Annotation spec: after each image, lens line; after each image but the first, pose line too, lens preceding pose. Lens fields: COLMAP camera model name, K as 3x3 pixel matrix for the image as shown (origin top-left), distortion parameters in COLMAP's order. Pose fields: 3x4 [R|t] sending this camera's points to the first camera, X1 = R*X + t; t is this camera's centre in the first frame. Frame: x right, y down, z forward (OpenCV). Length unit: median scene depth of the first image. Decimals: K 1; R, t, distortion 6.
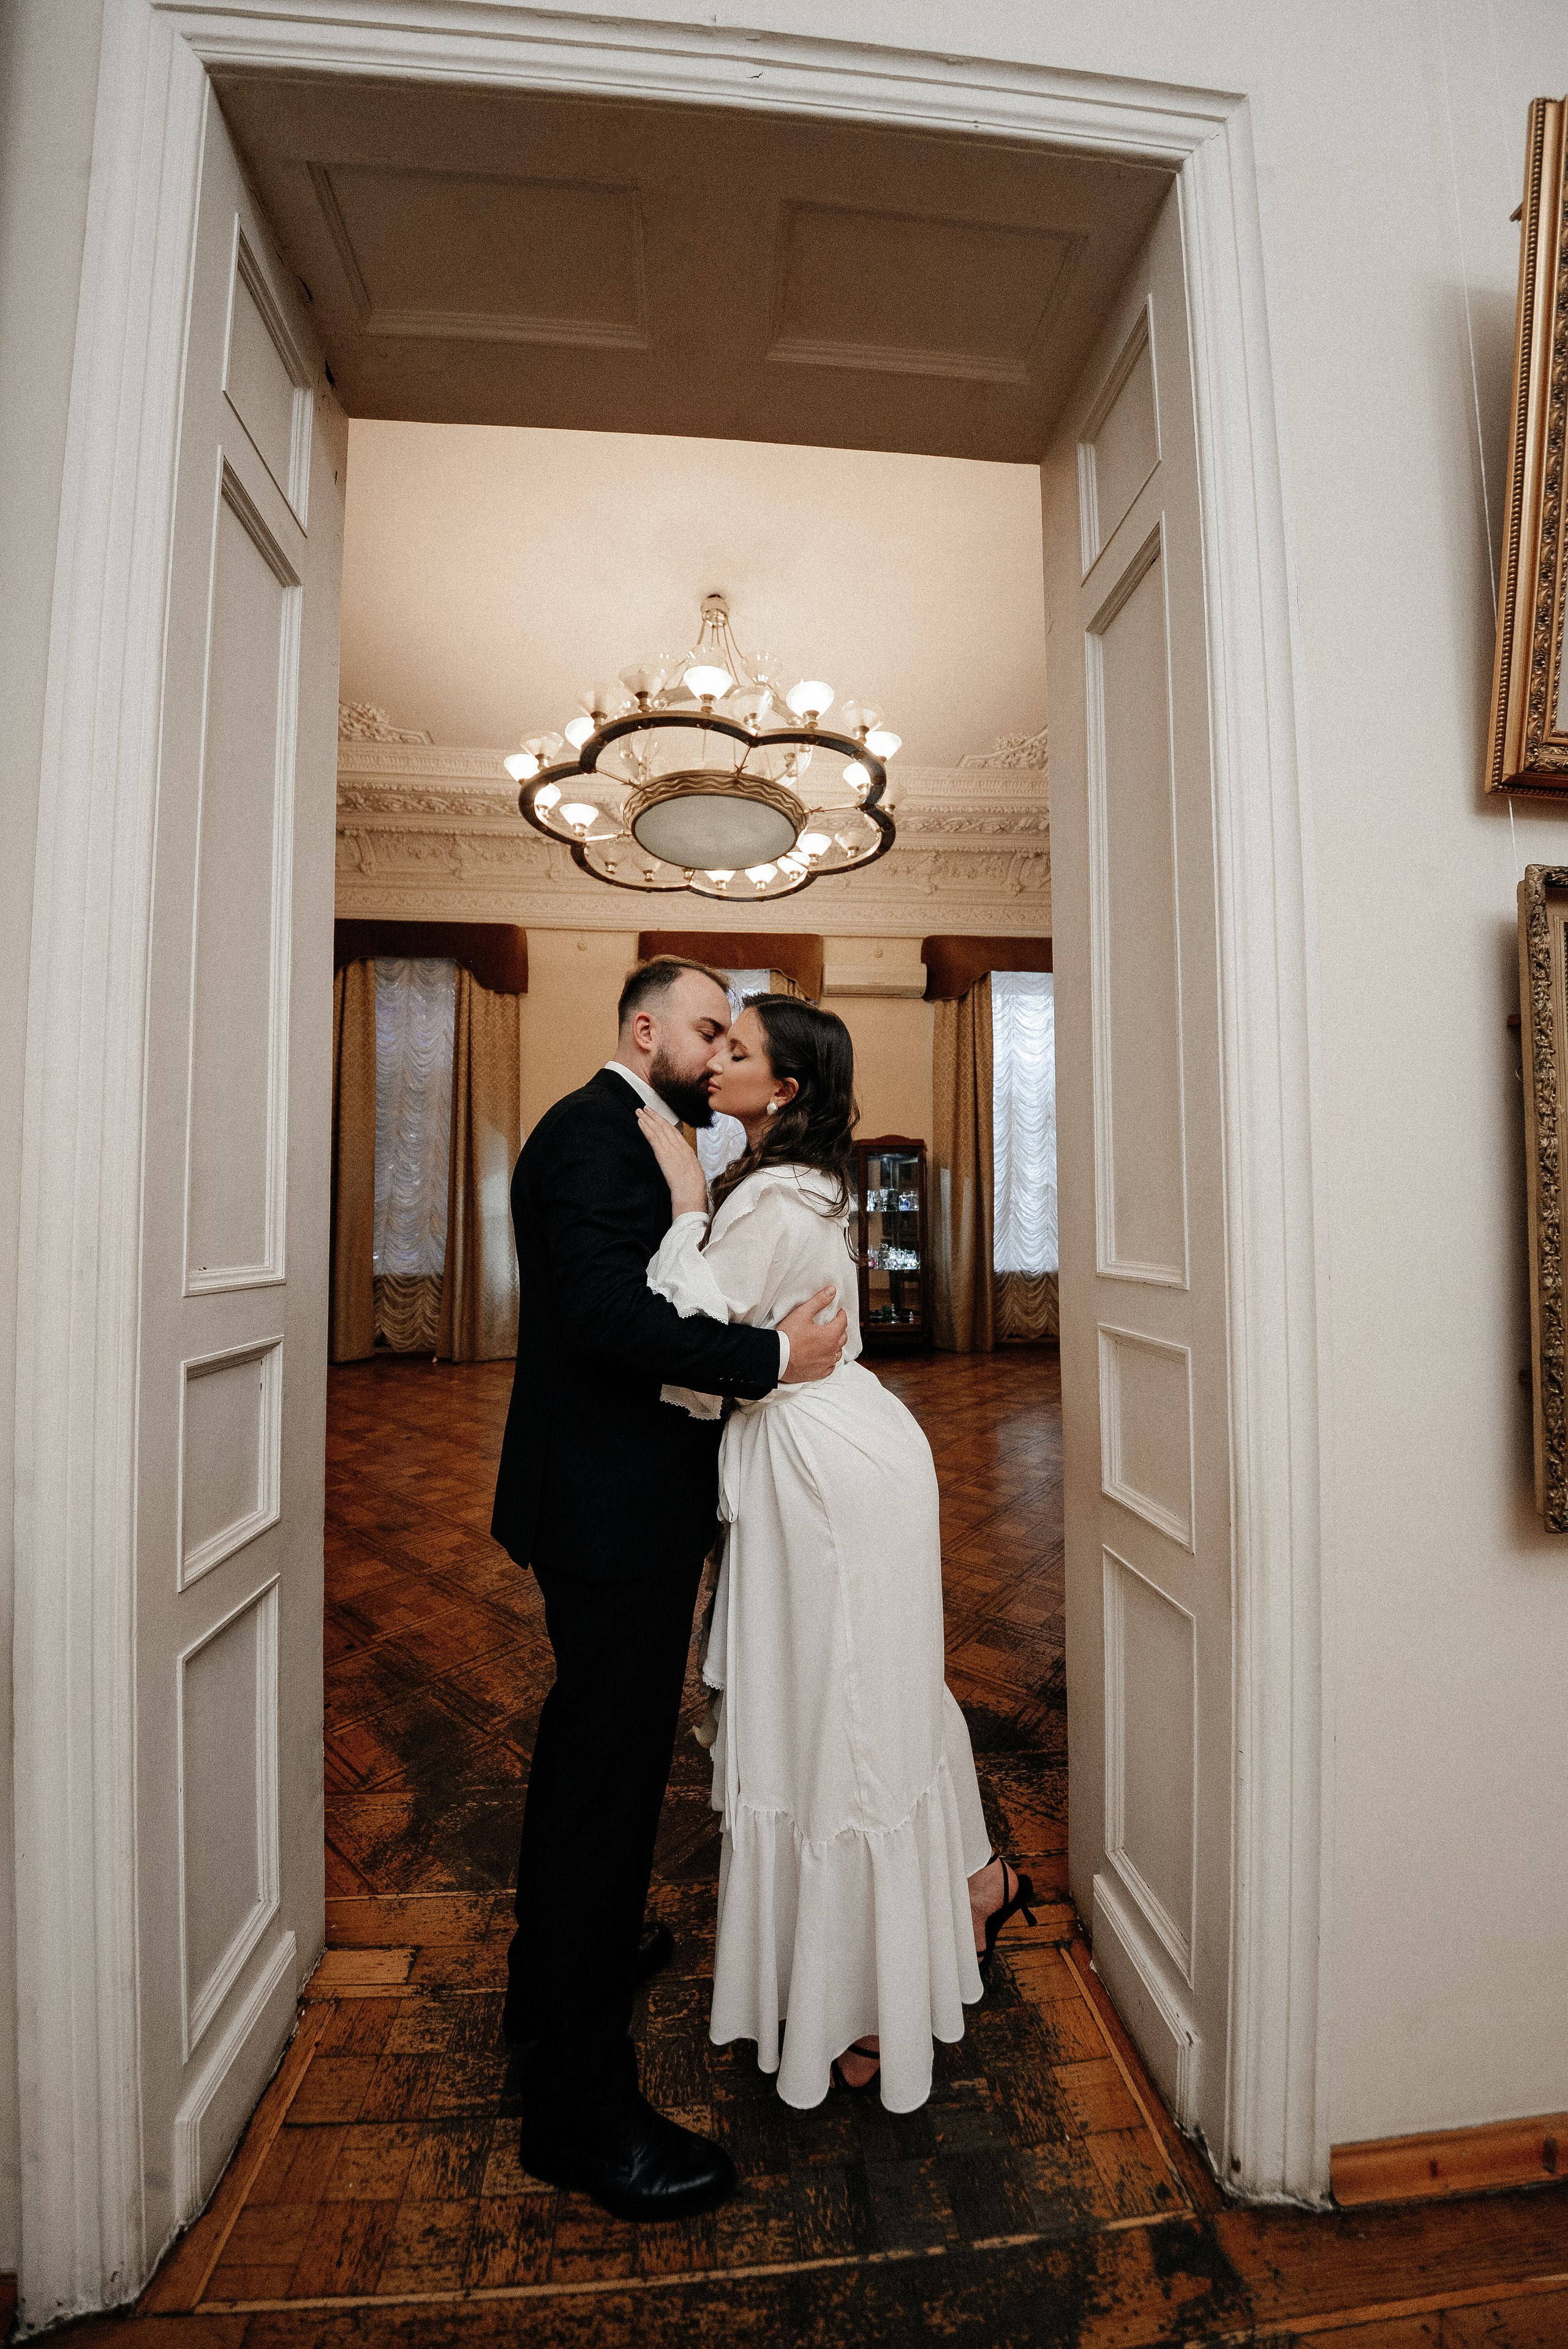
lens RADIAL K [[815.4, 0, 756.9], [0, 815.4, 1188.8], [0, 0, 1]] dist [-0.019049, -0.000567]
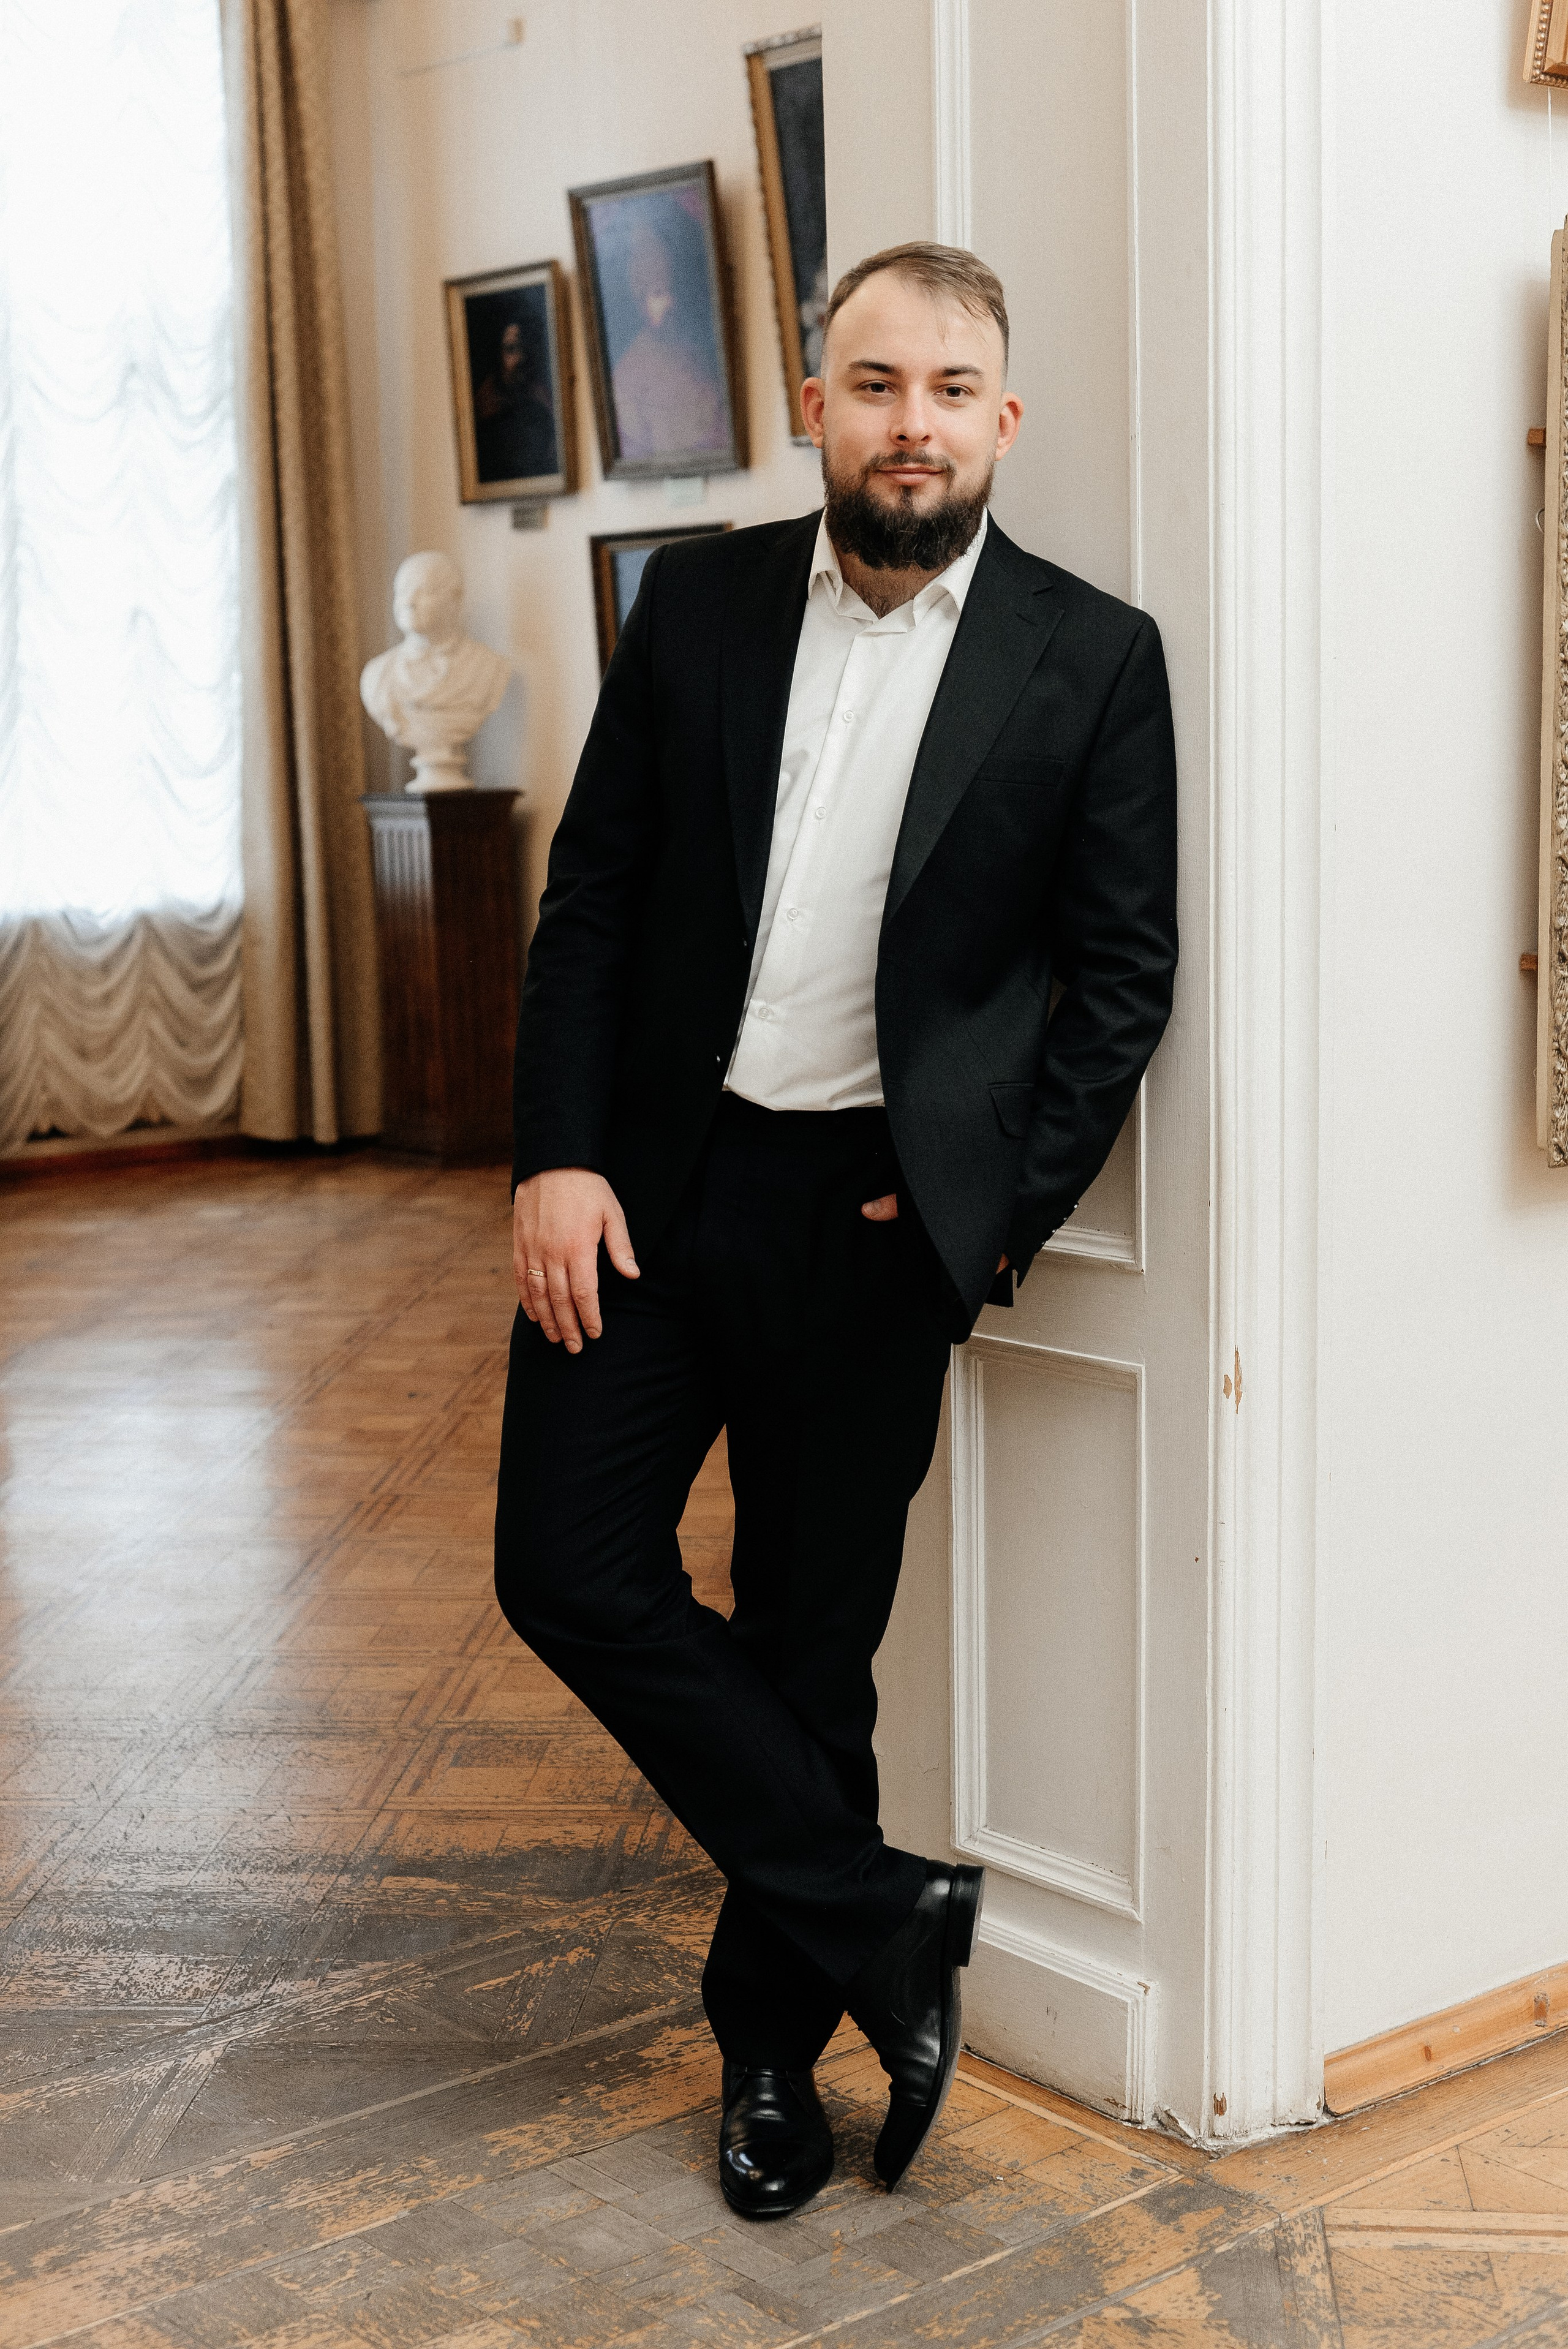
lens RADIAL K [[3468.7, 0, 766.6], [0, 3468.7, 1157.9], [0, 0, 1]] dist [0.020855, 0.000000]
pose [[0.814538, -0.087853, 0.573419, -1.352821], [-0.005782, 0.987188, 0.159459, -0.076563], [-0.580082, -0.133201, 0.803594, -1.087915]]
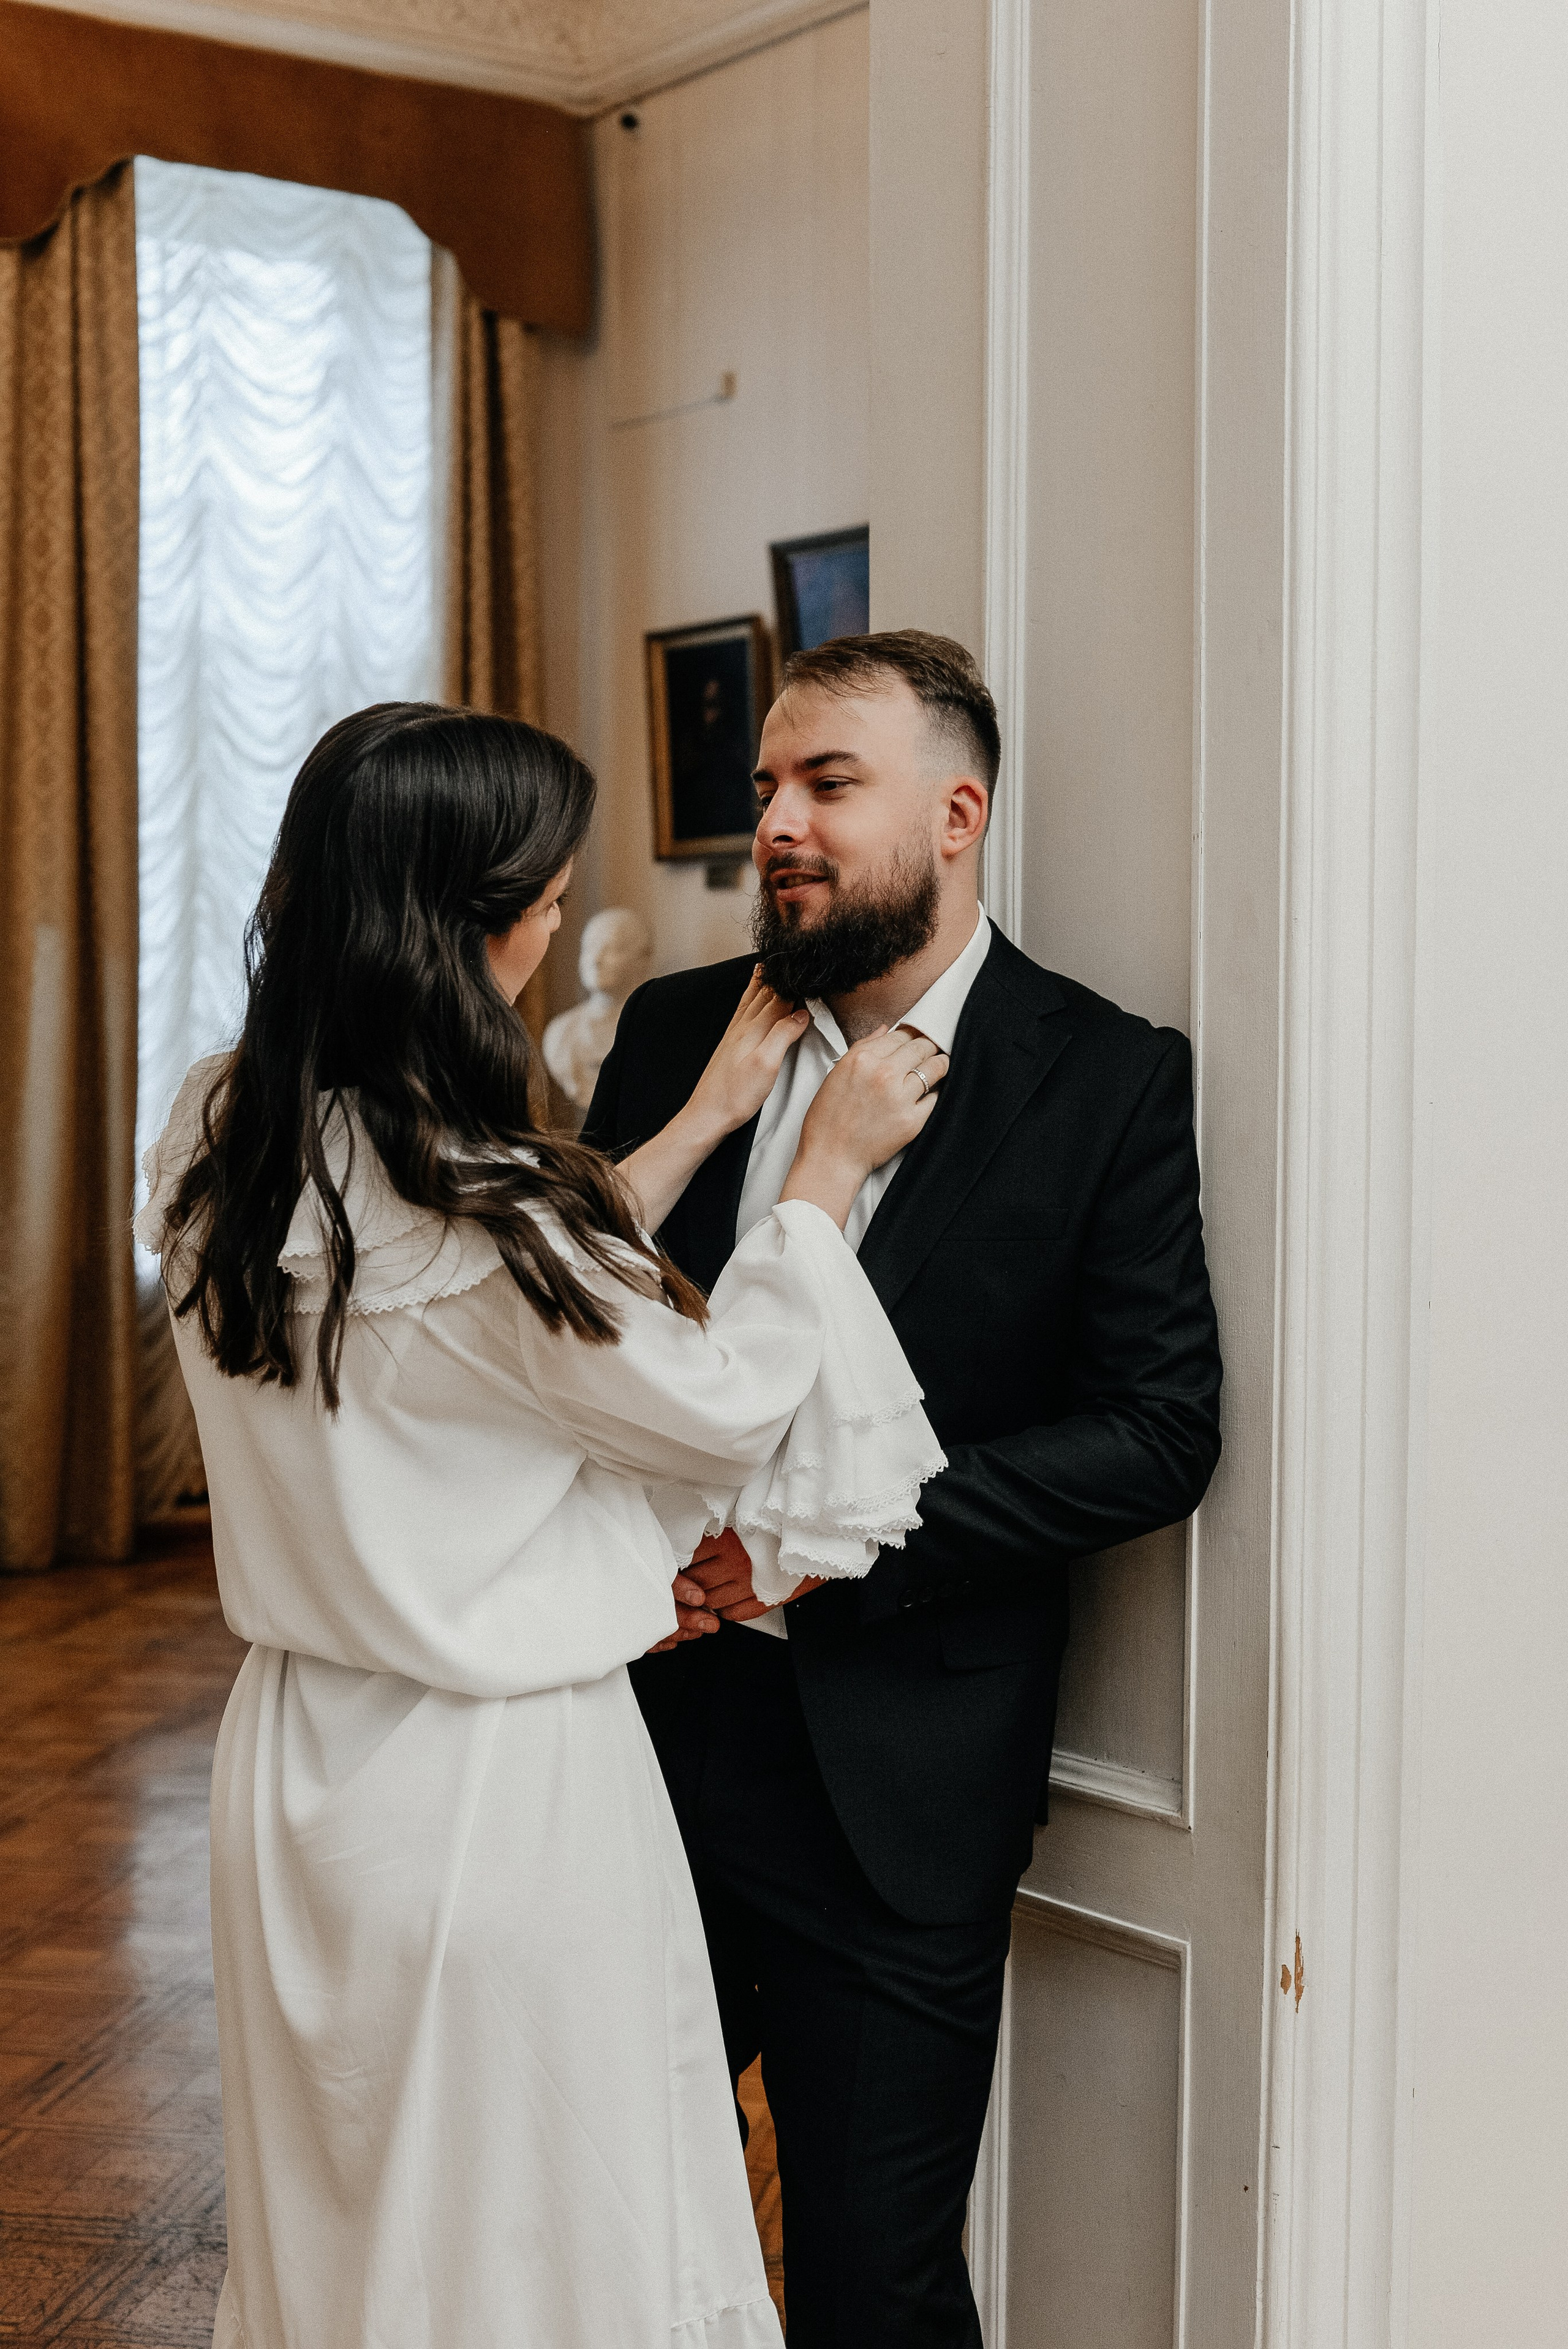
lens RADIAL K [[3468.7, 0, 753.8], [0, 3468.7, 1200.4], [0, 0, 1]] dist [0.020855, 0.000000]
pose [[0.860313, -0.012966, 0.509602, -0.917932], [-0.029976, 0.996660, 0.075964, -0.129528], [-0.508884, -0.080628, 0.857051, -0.822085]]
